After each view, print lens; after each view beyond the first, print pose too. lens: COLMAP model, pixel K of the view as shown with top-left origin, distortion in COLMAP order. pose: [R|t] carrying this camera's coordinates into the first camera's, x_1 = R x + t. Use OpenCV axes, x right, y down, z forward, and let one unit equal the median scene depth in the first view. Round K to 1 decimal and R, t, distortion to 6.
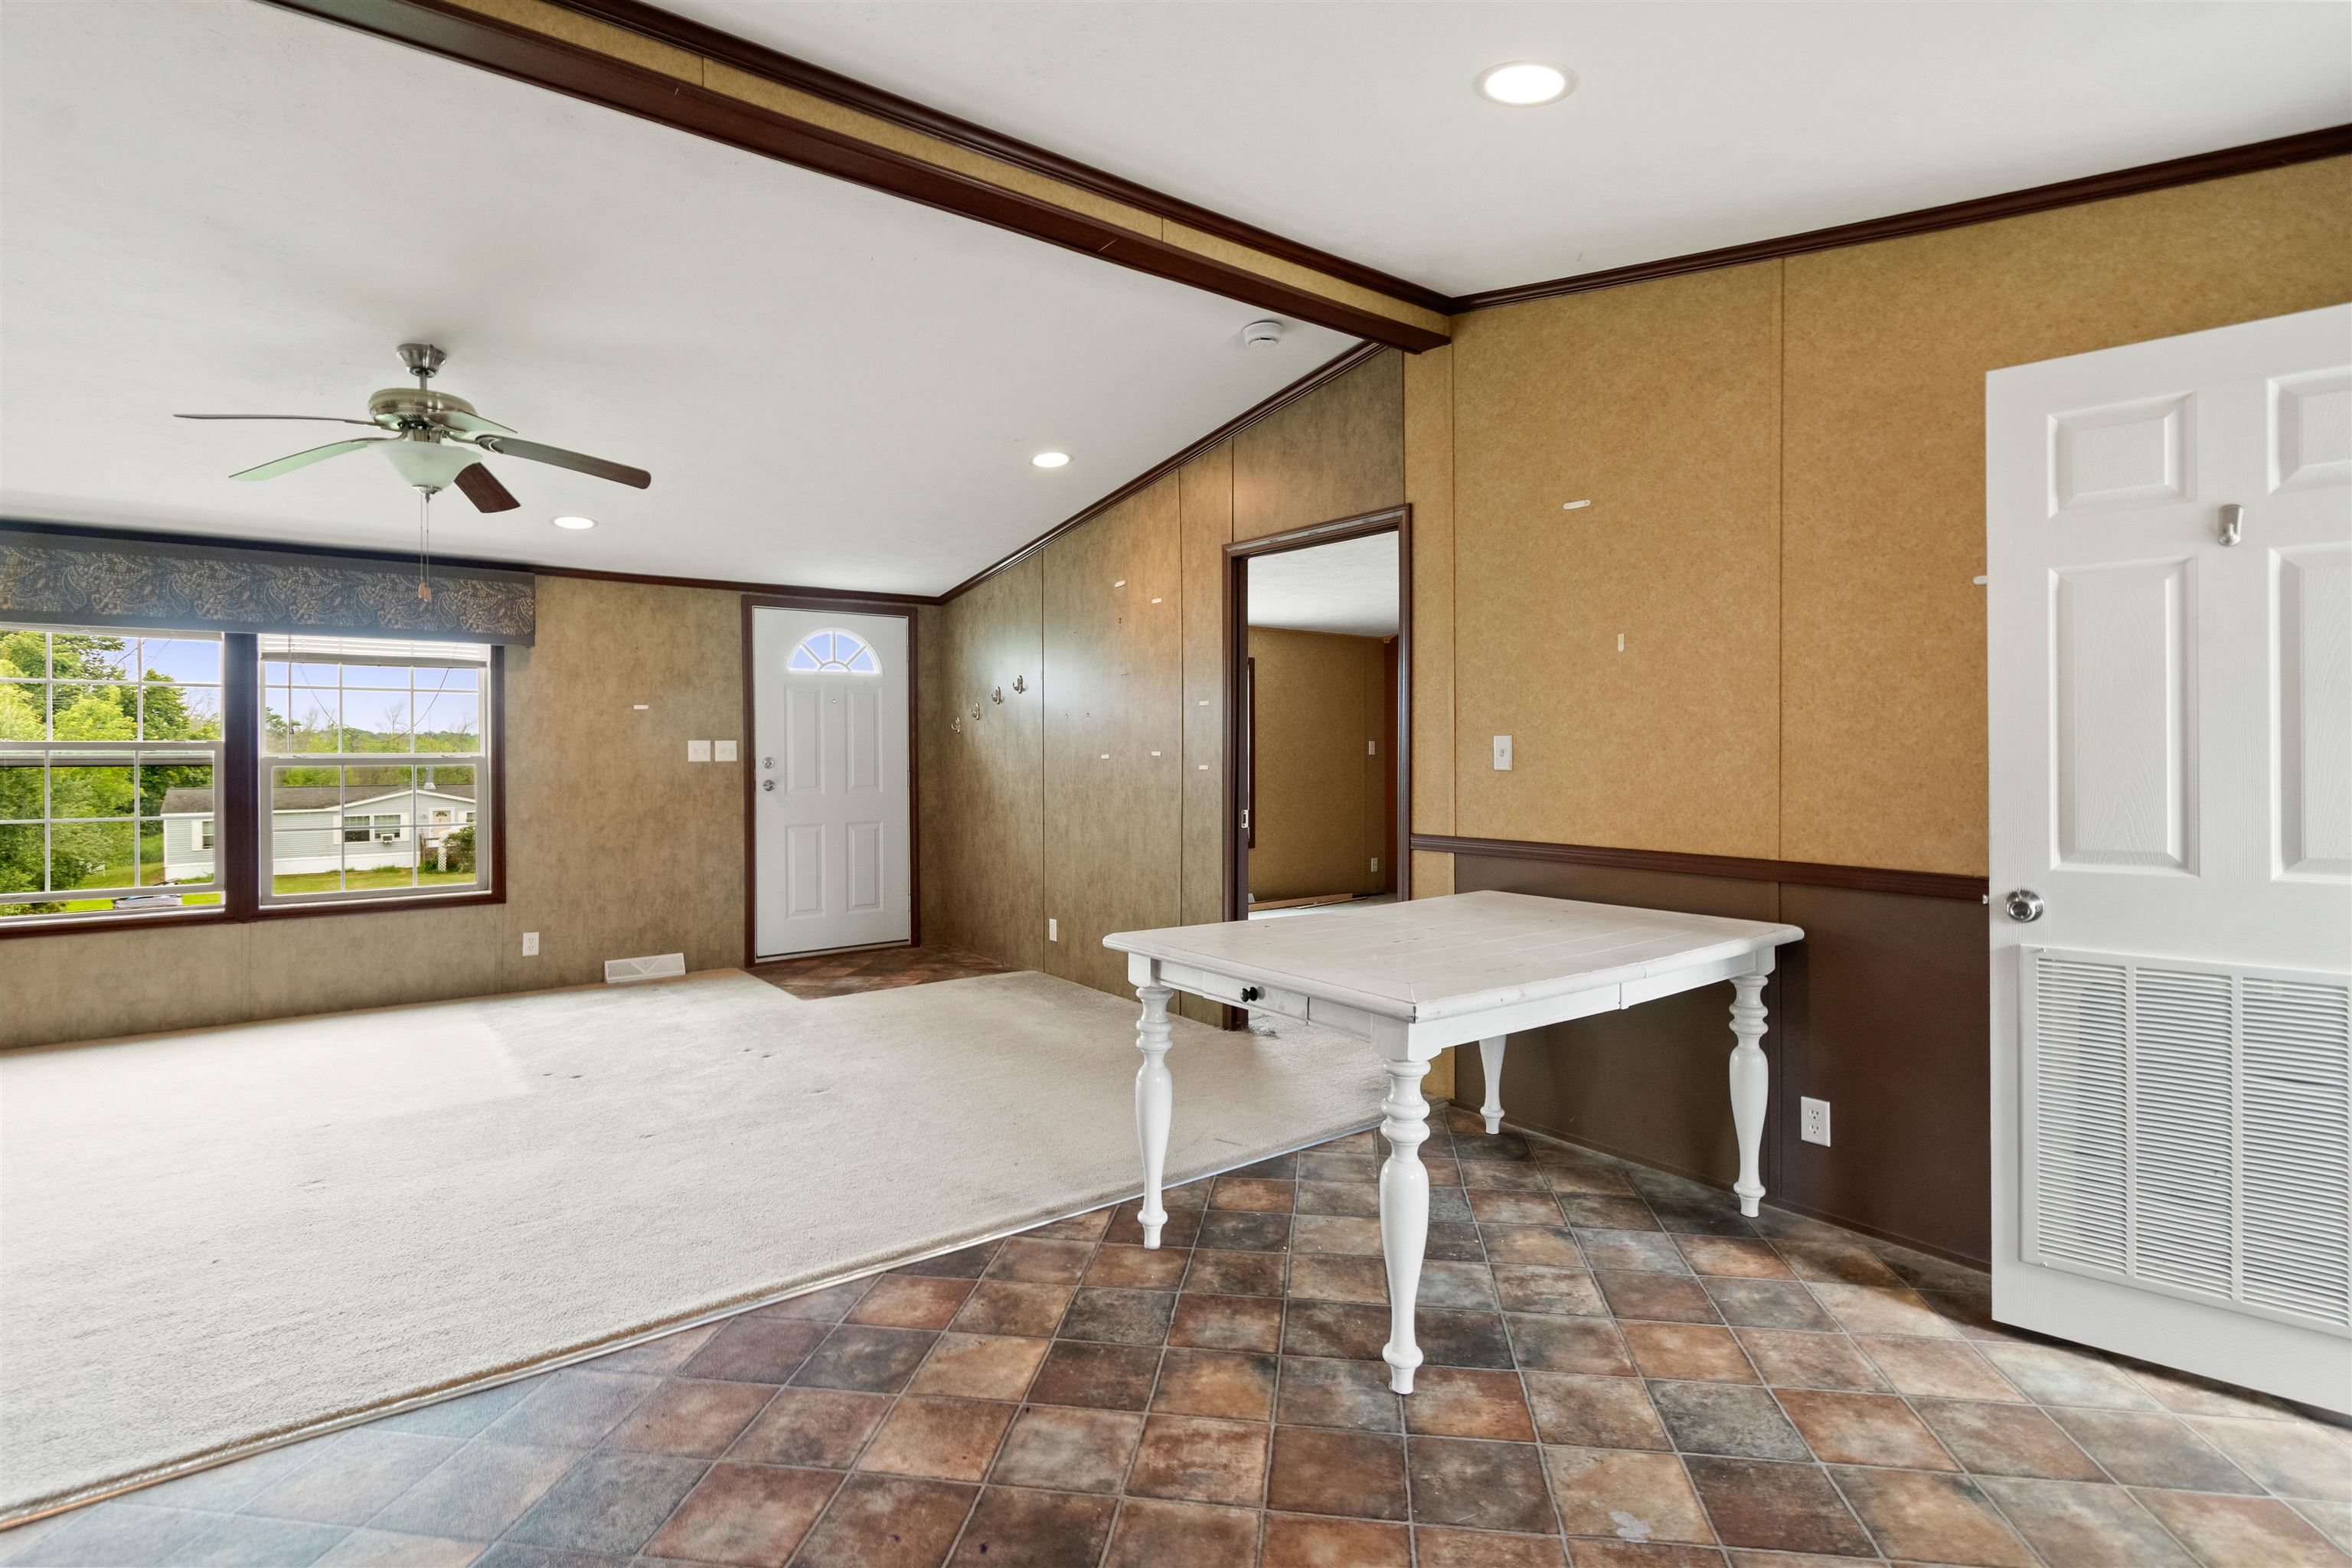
lens RADIAL K [[1147.0, 0, 1200.0], [0, 1147.0, 760.4], [0, 0, 1]] dist [-0.000198, -0.000485]
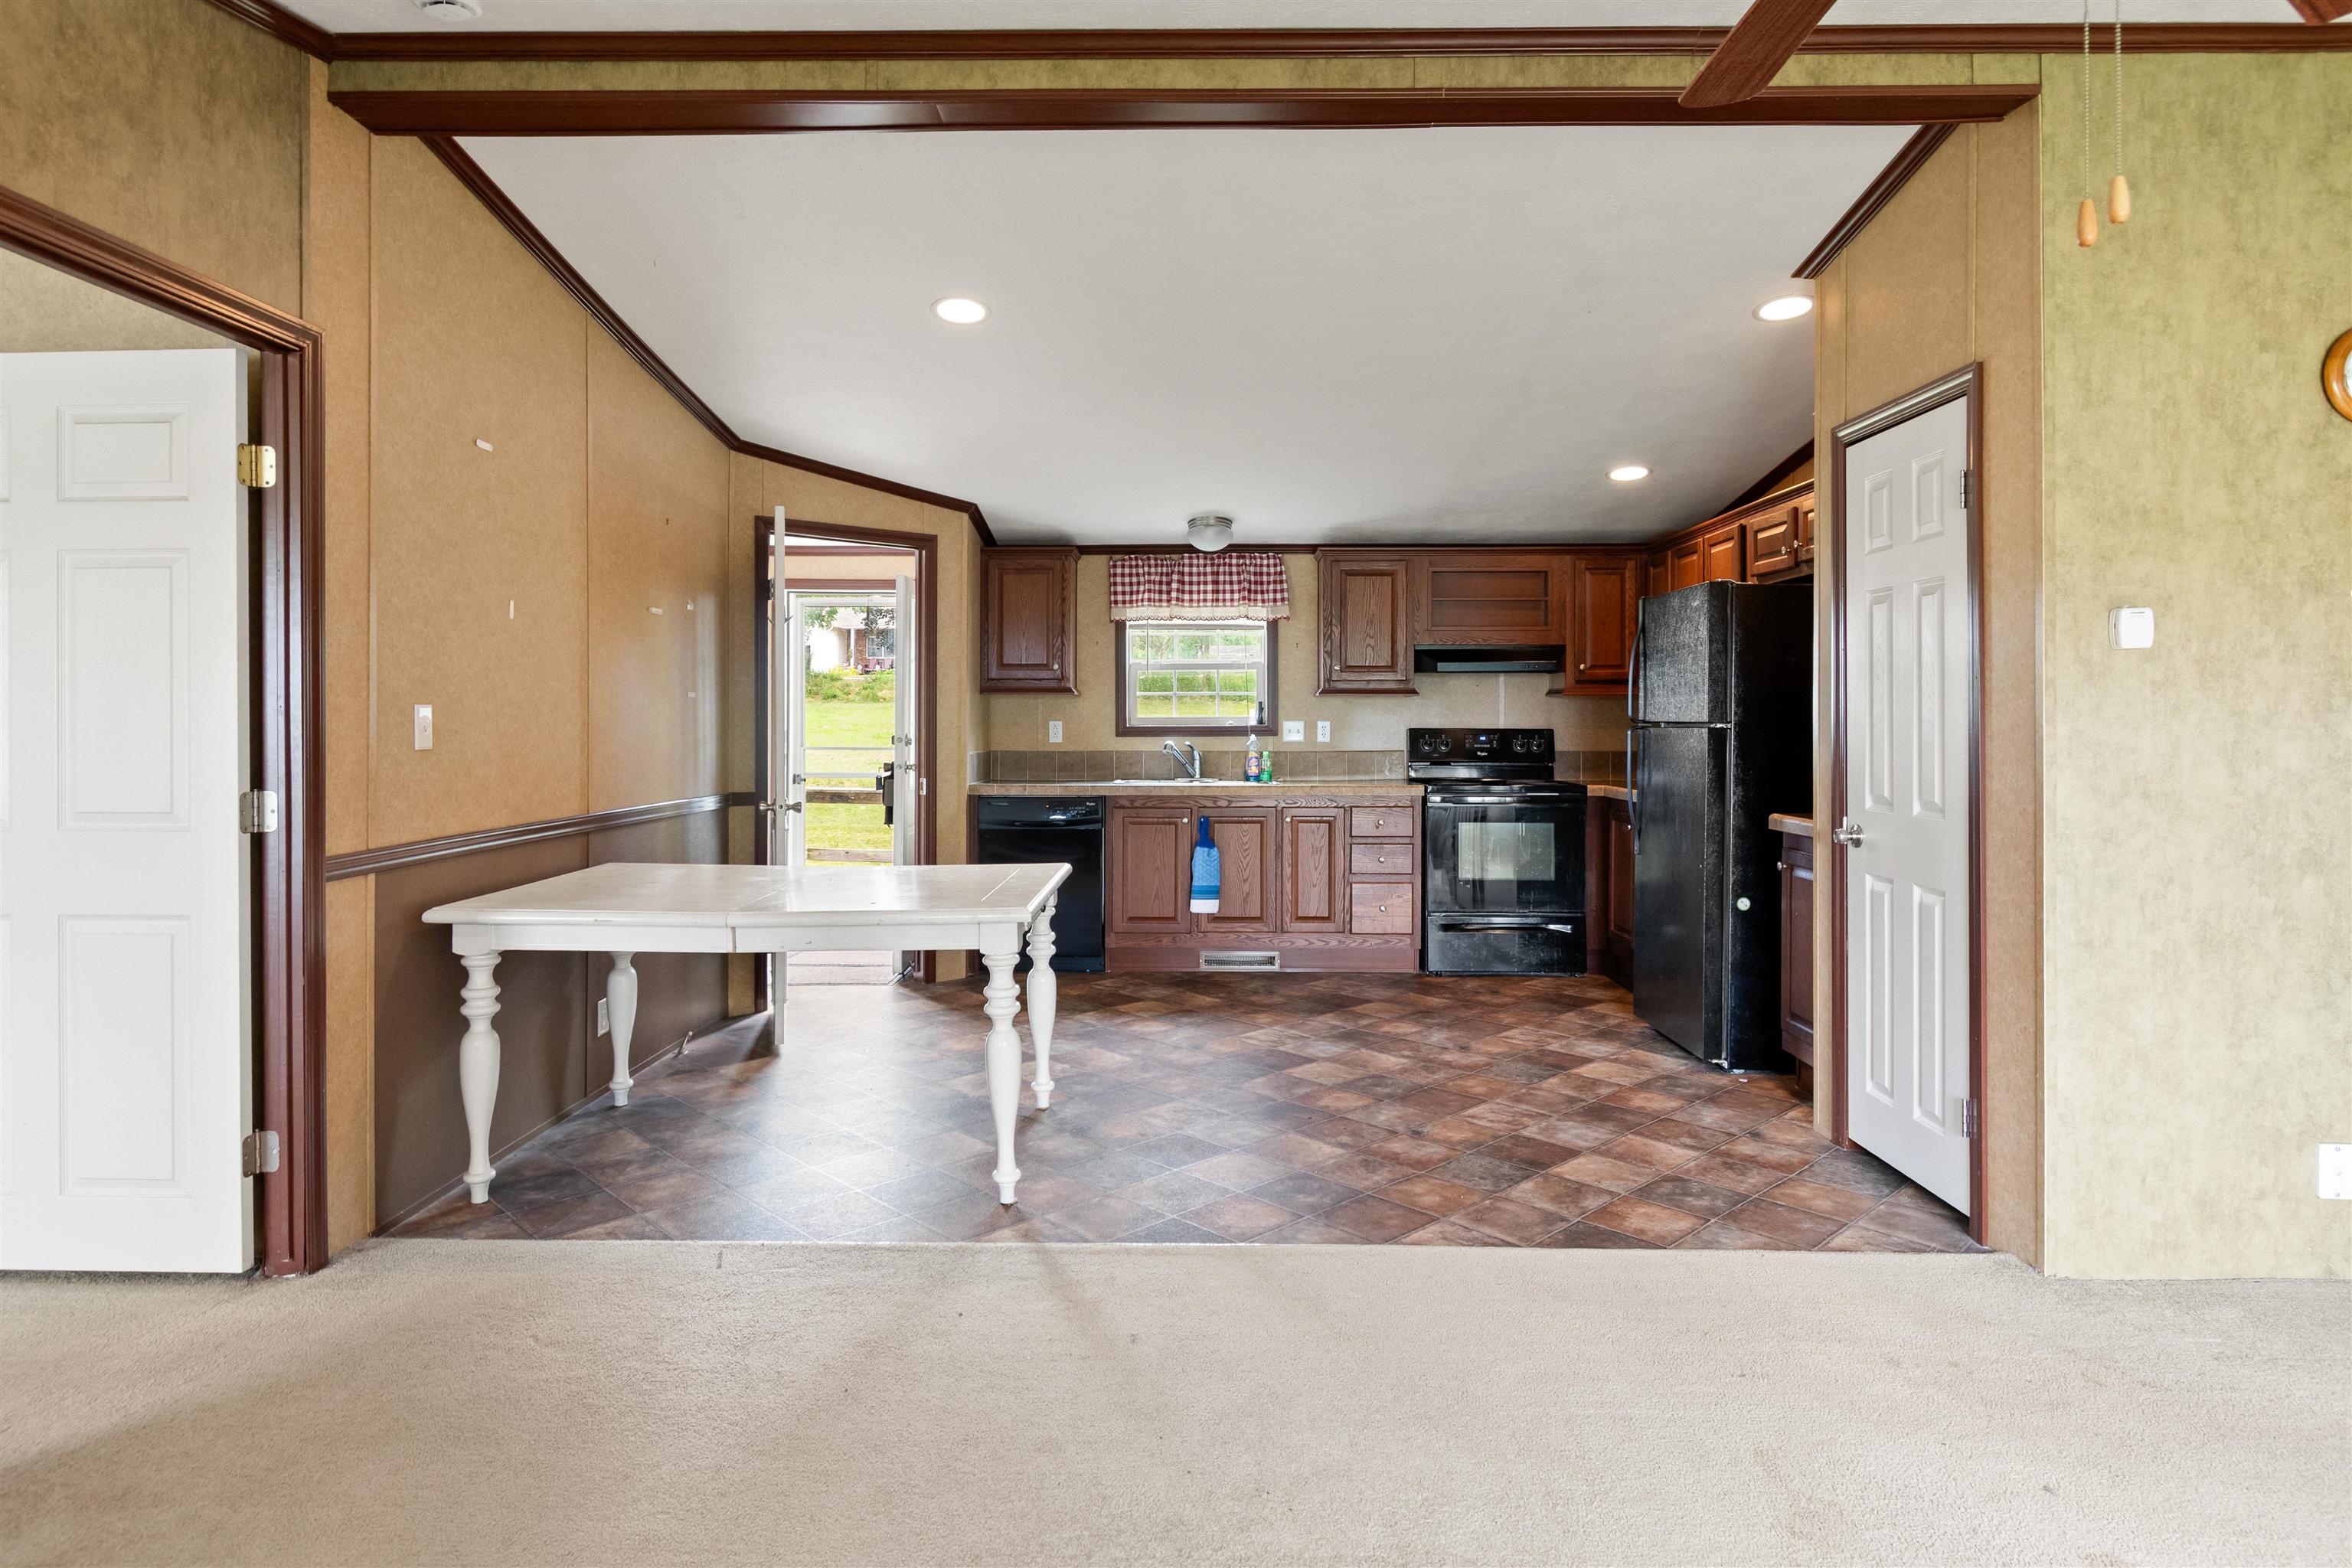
lens RADIAL K [[1290.4, 0, 1188.6], [0, 1290.4, 723.3], [0, 0, 1]] dist [0.001322, -0.002050]
pose [[-0.777452, -0.002551, 0.628938, -0.451502], [0.006025, 0.999916, 0.011503, -0.010553], [-0.628914, 0.012732, -0.777371, 0.902858]]
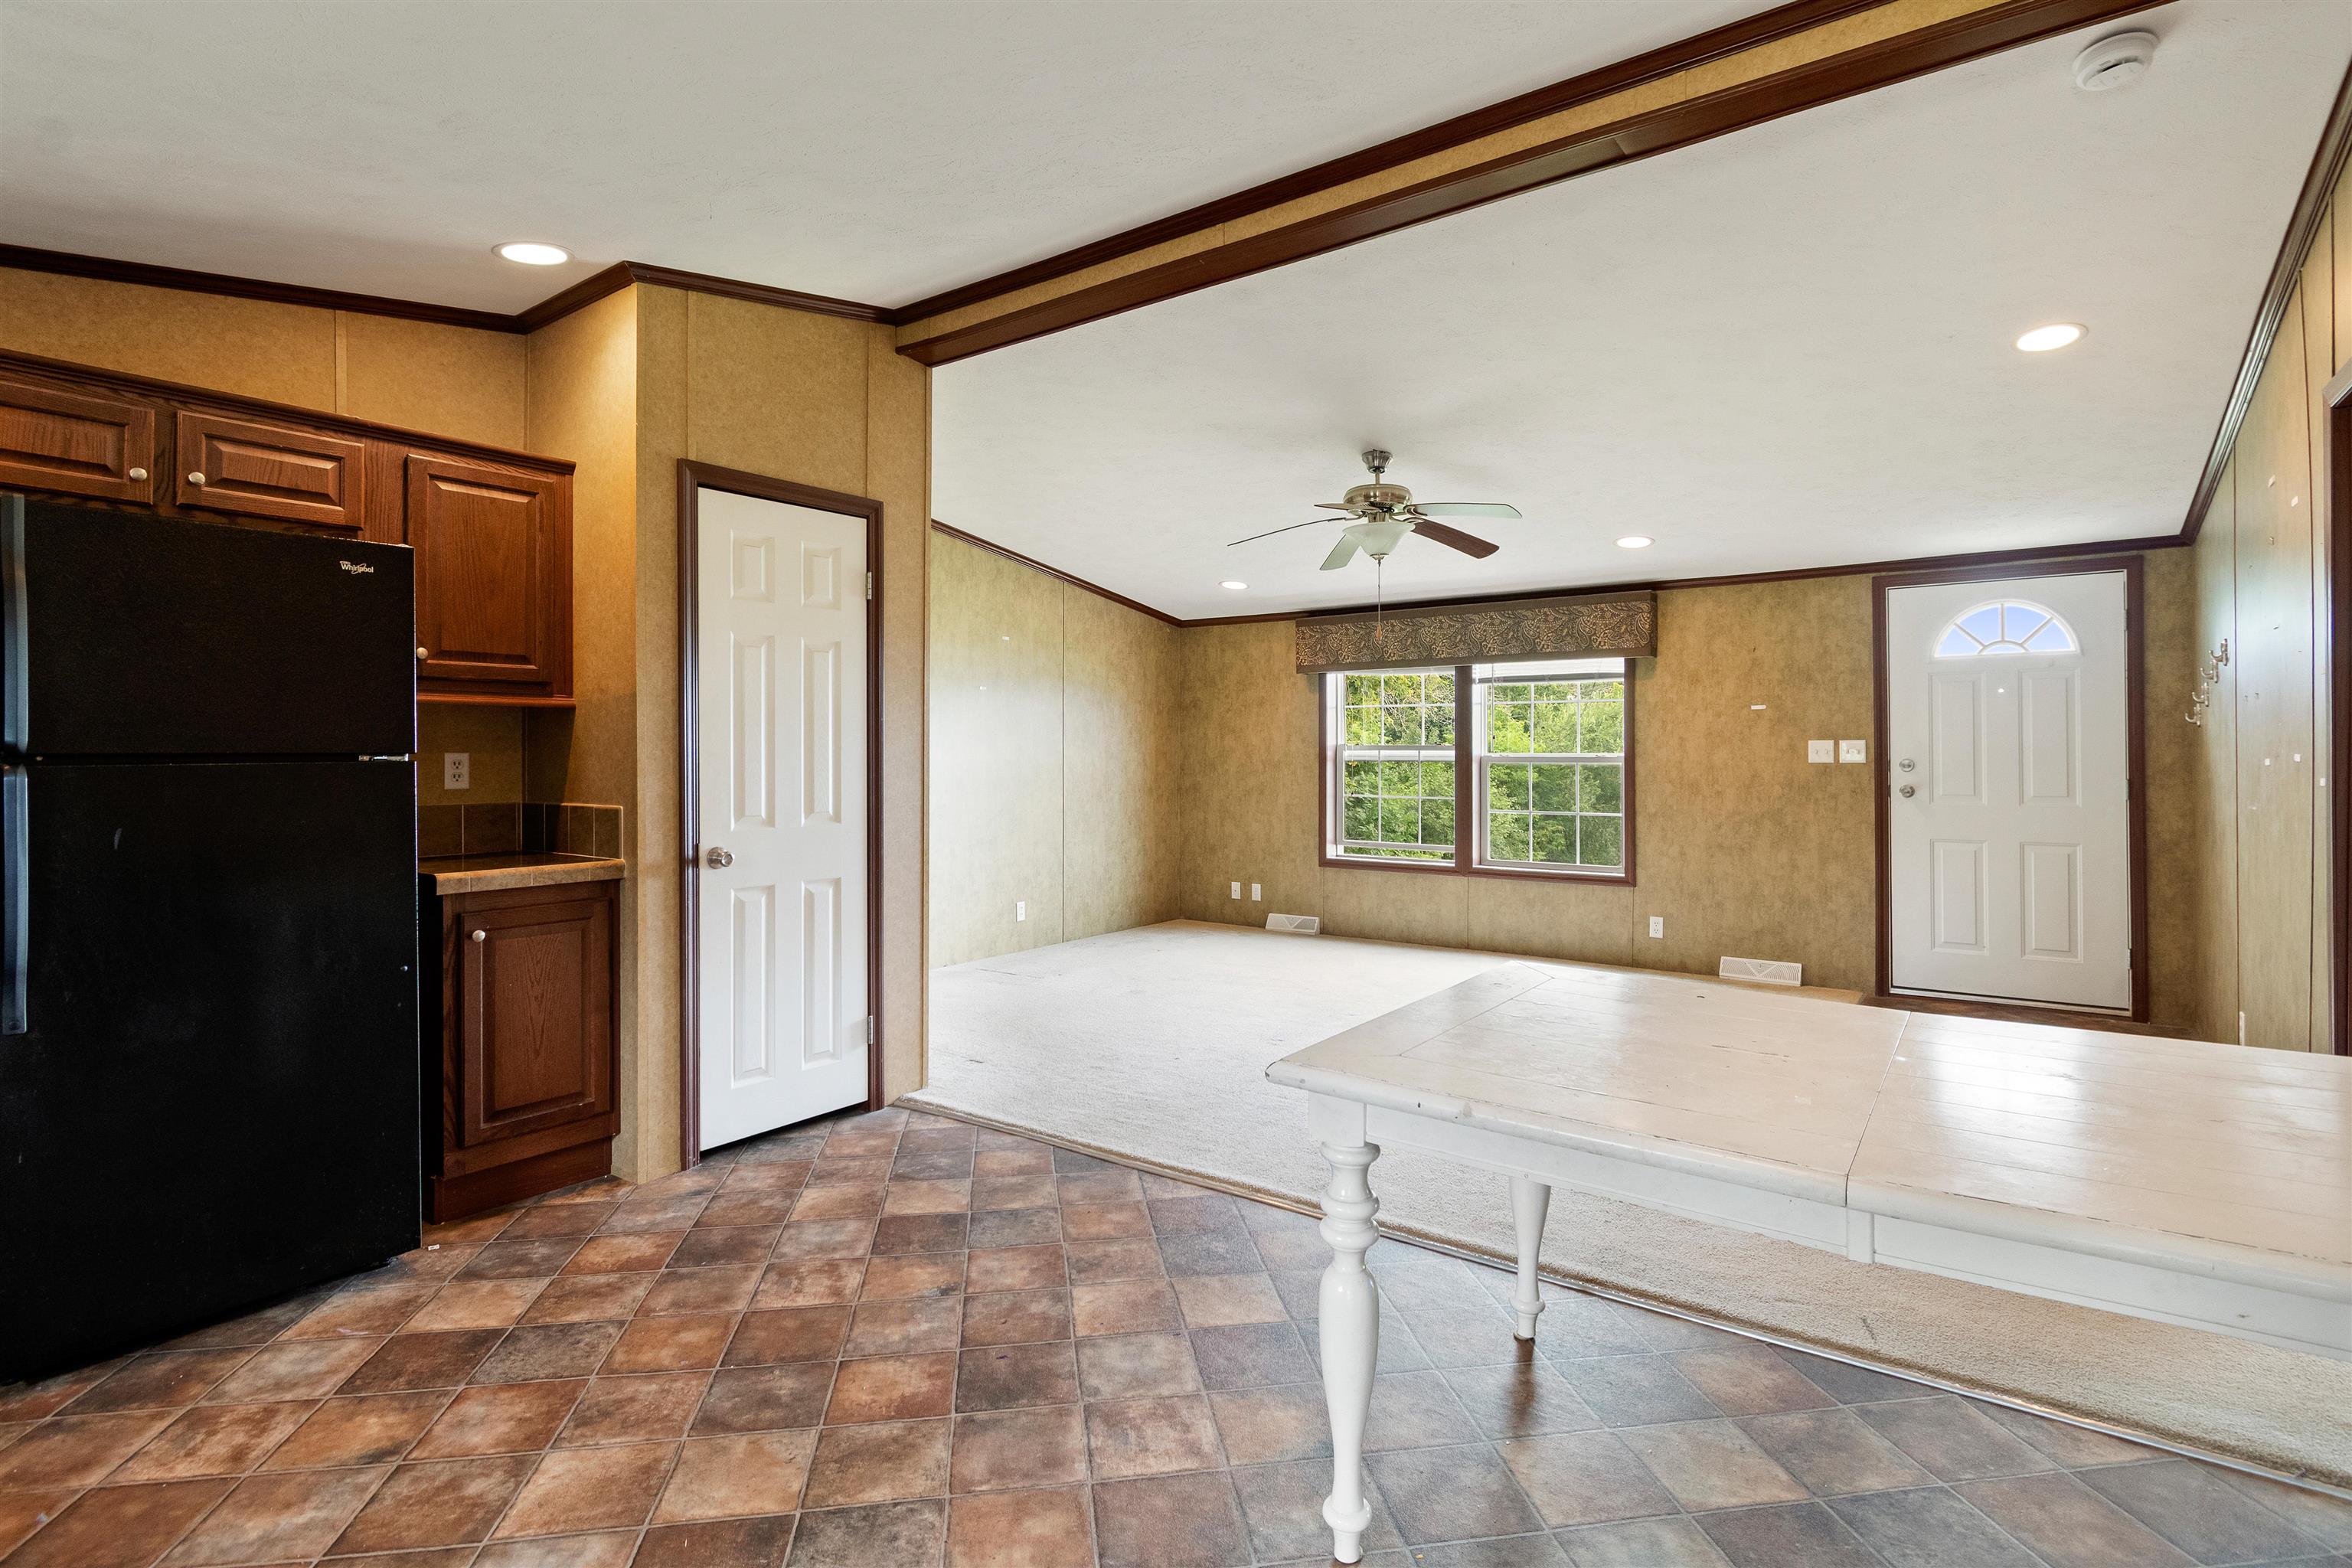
lens RADIAL K [[1147.0, 0, 1180.4], [0, 1147.0, 743.1], [0, 0, 1]] dist [-0.000198, -0.000485]
pose [[0.275507, -0.004533, -0.961288, 0.350433], [-0.008402, 0.999939, -0.007124, -0.004471], [0.961262, 0.010039, 0.275453, 0.261241]]
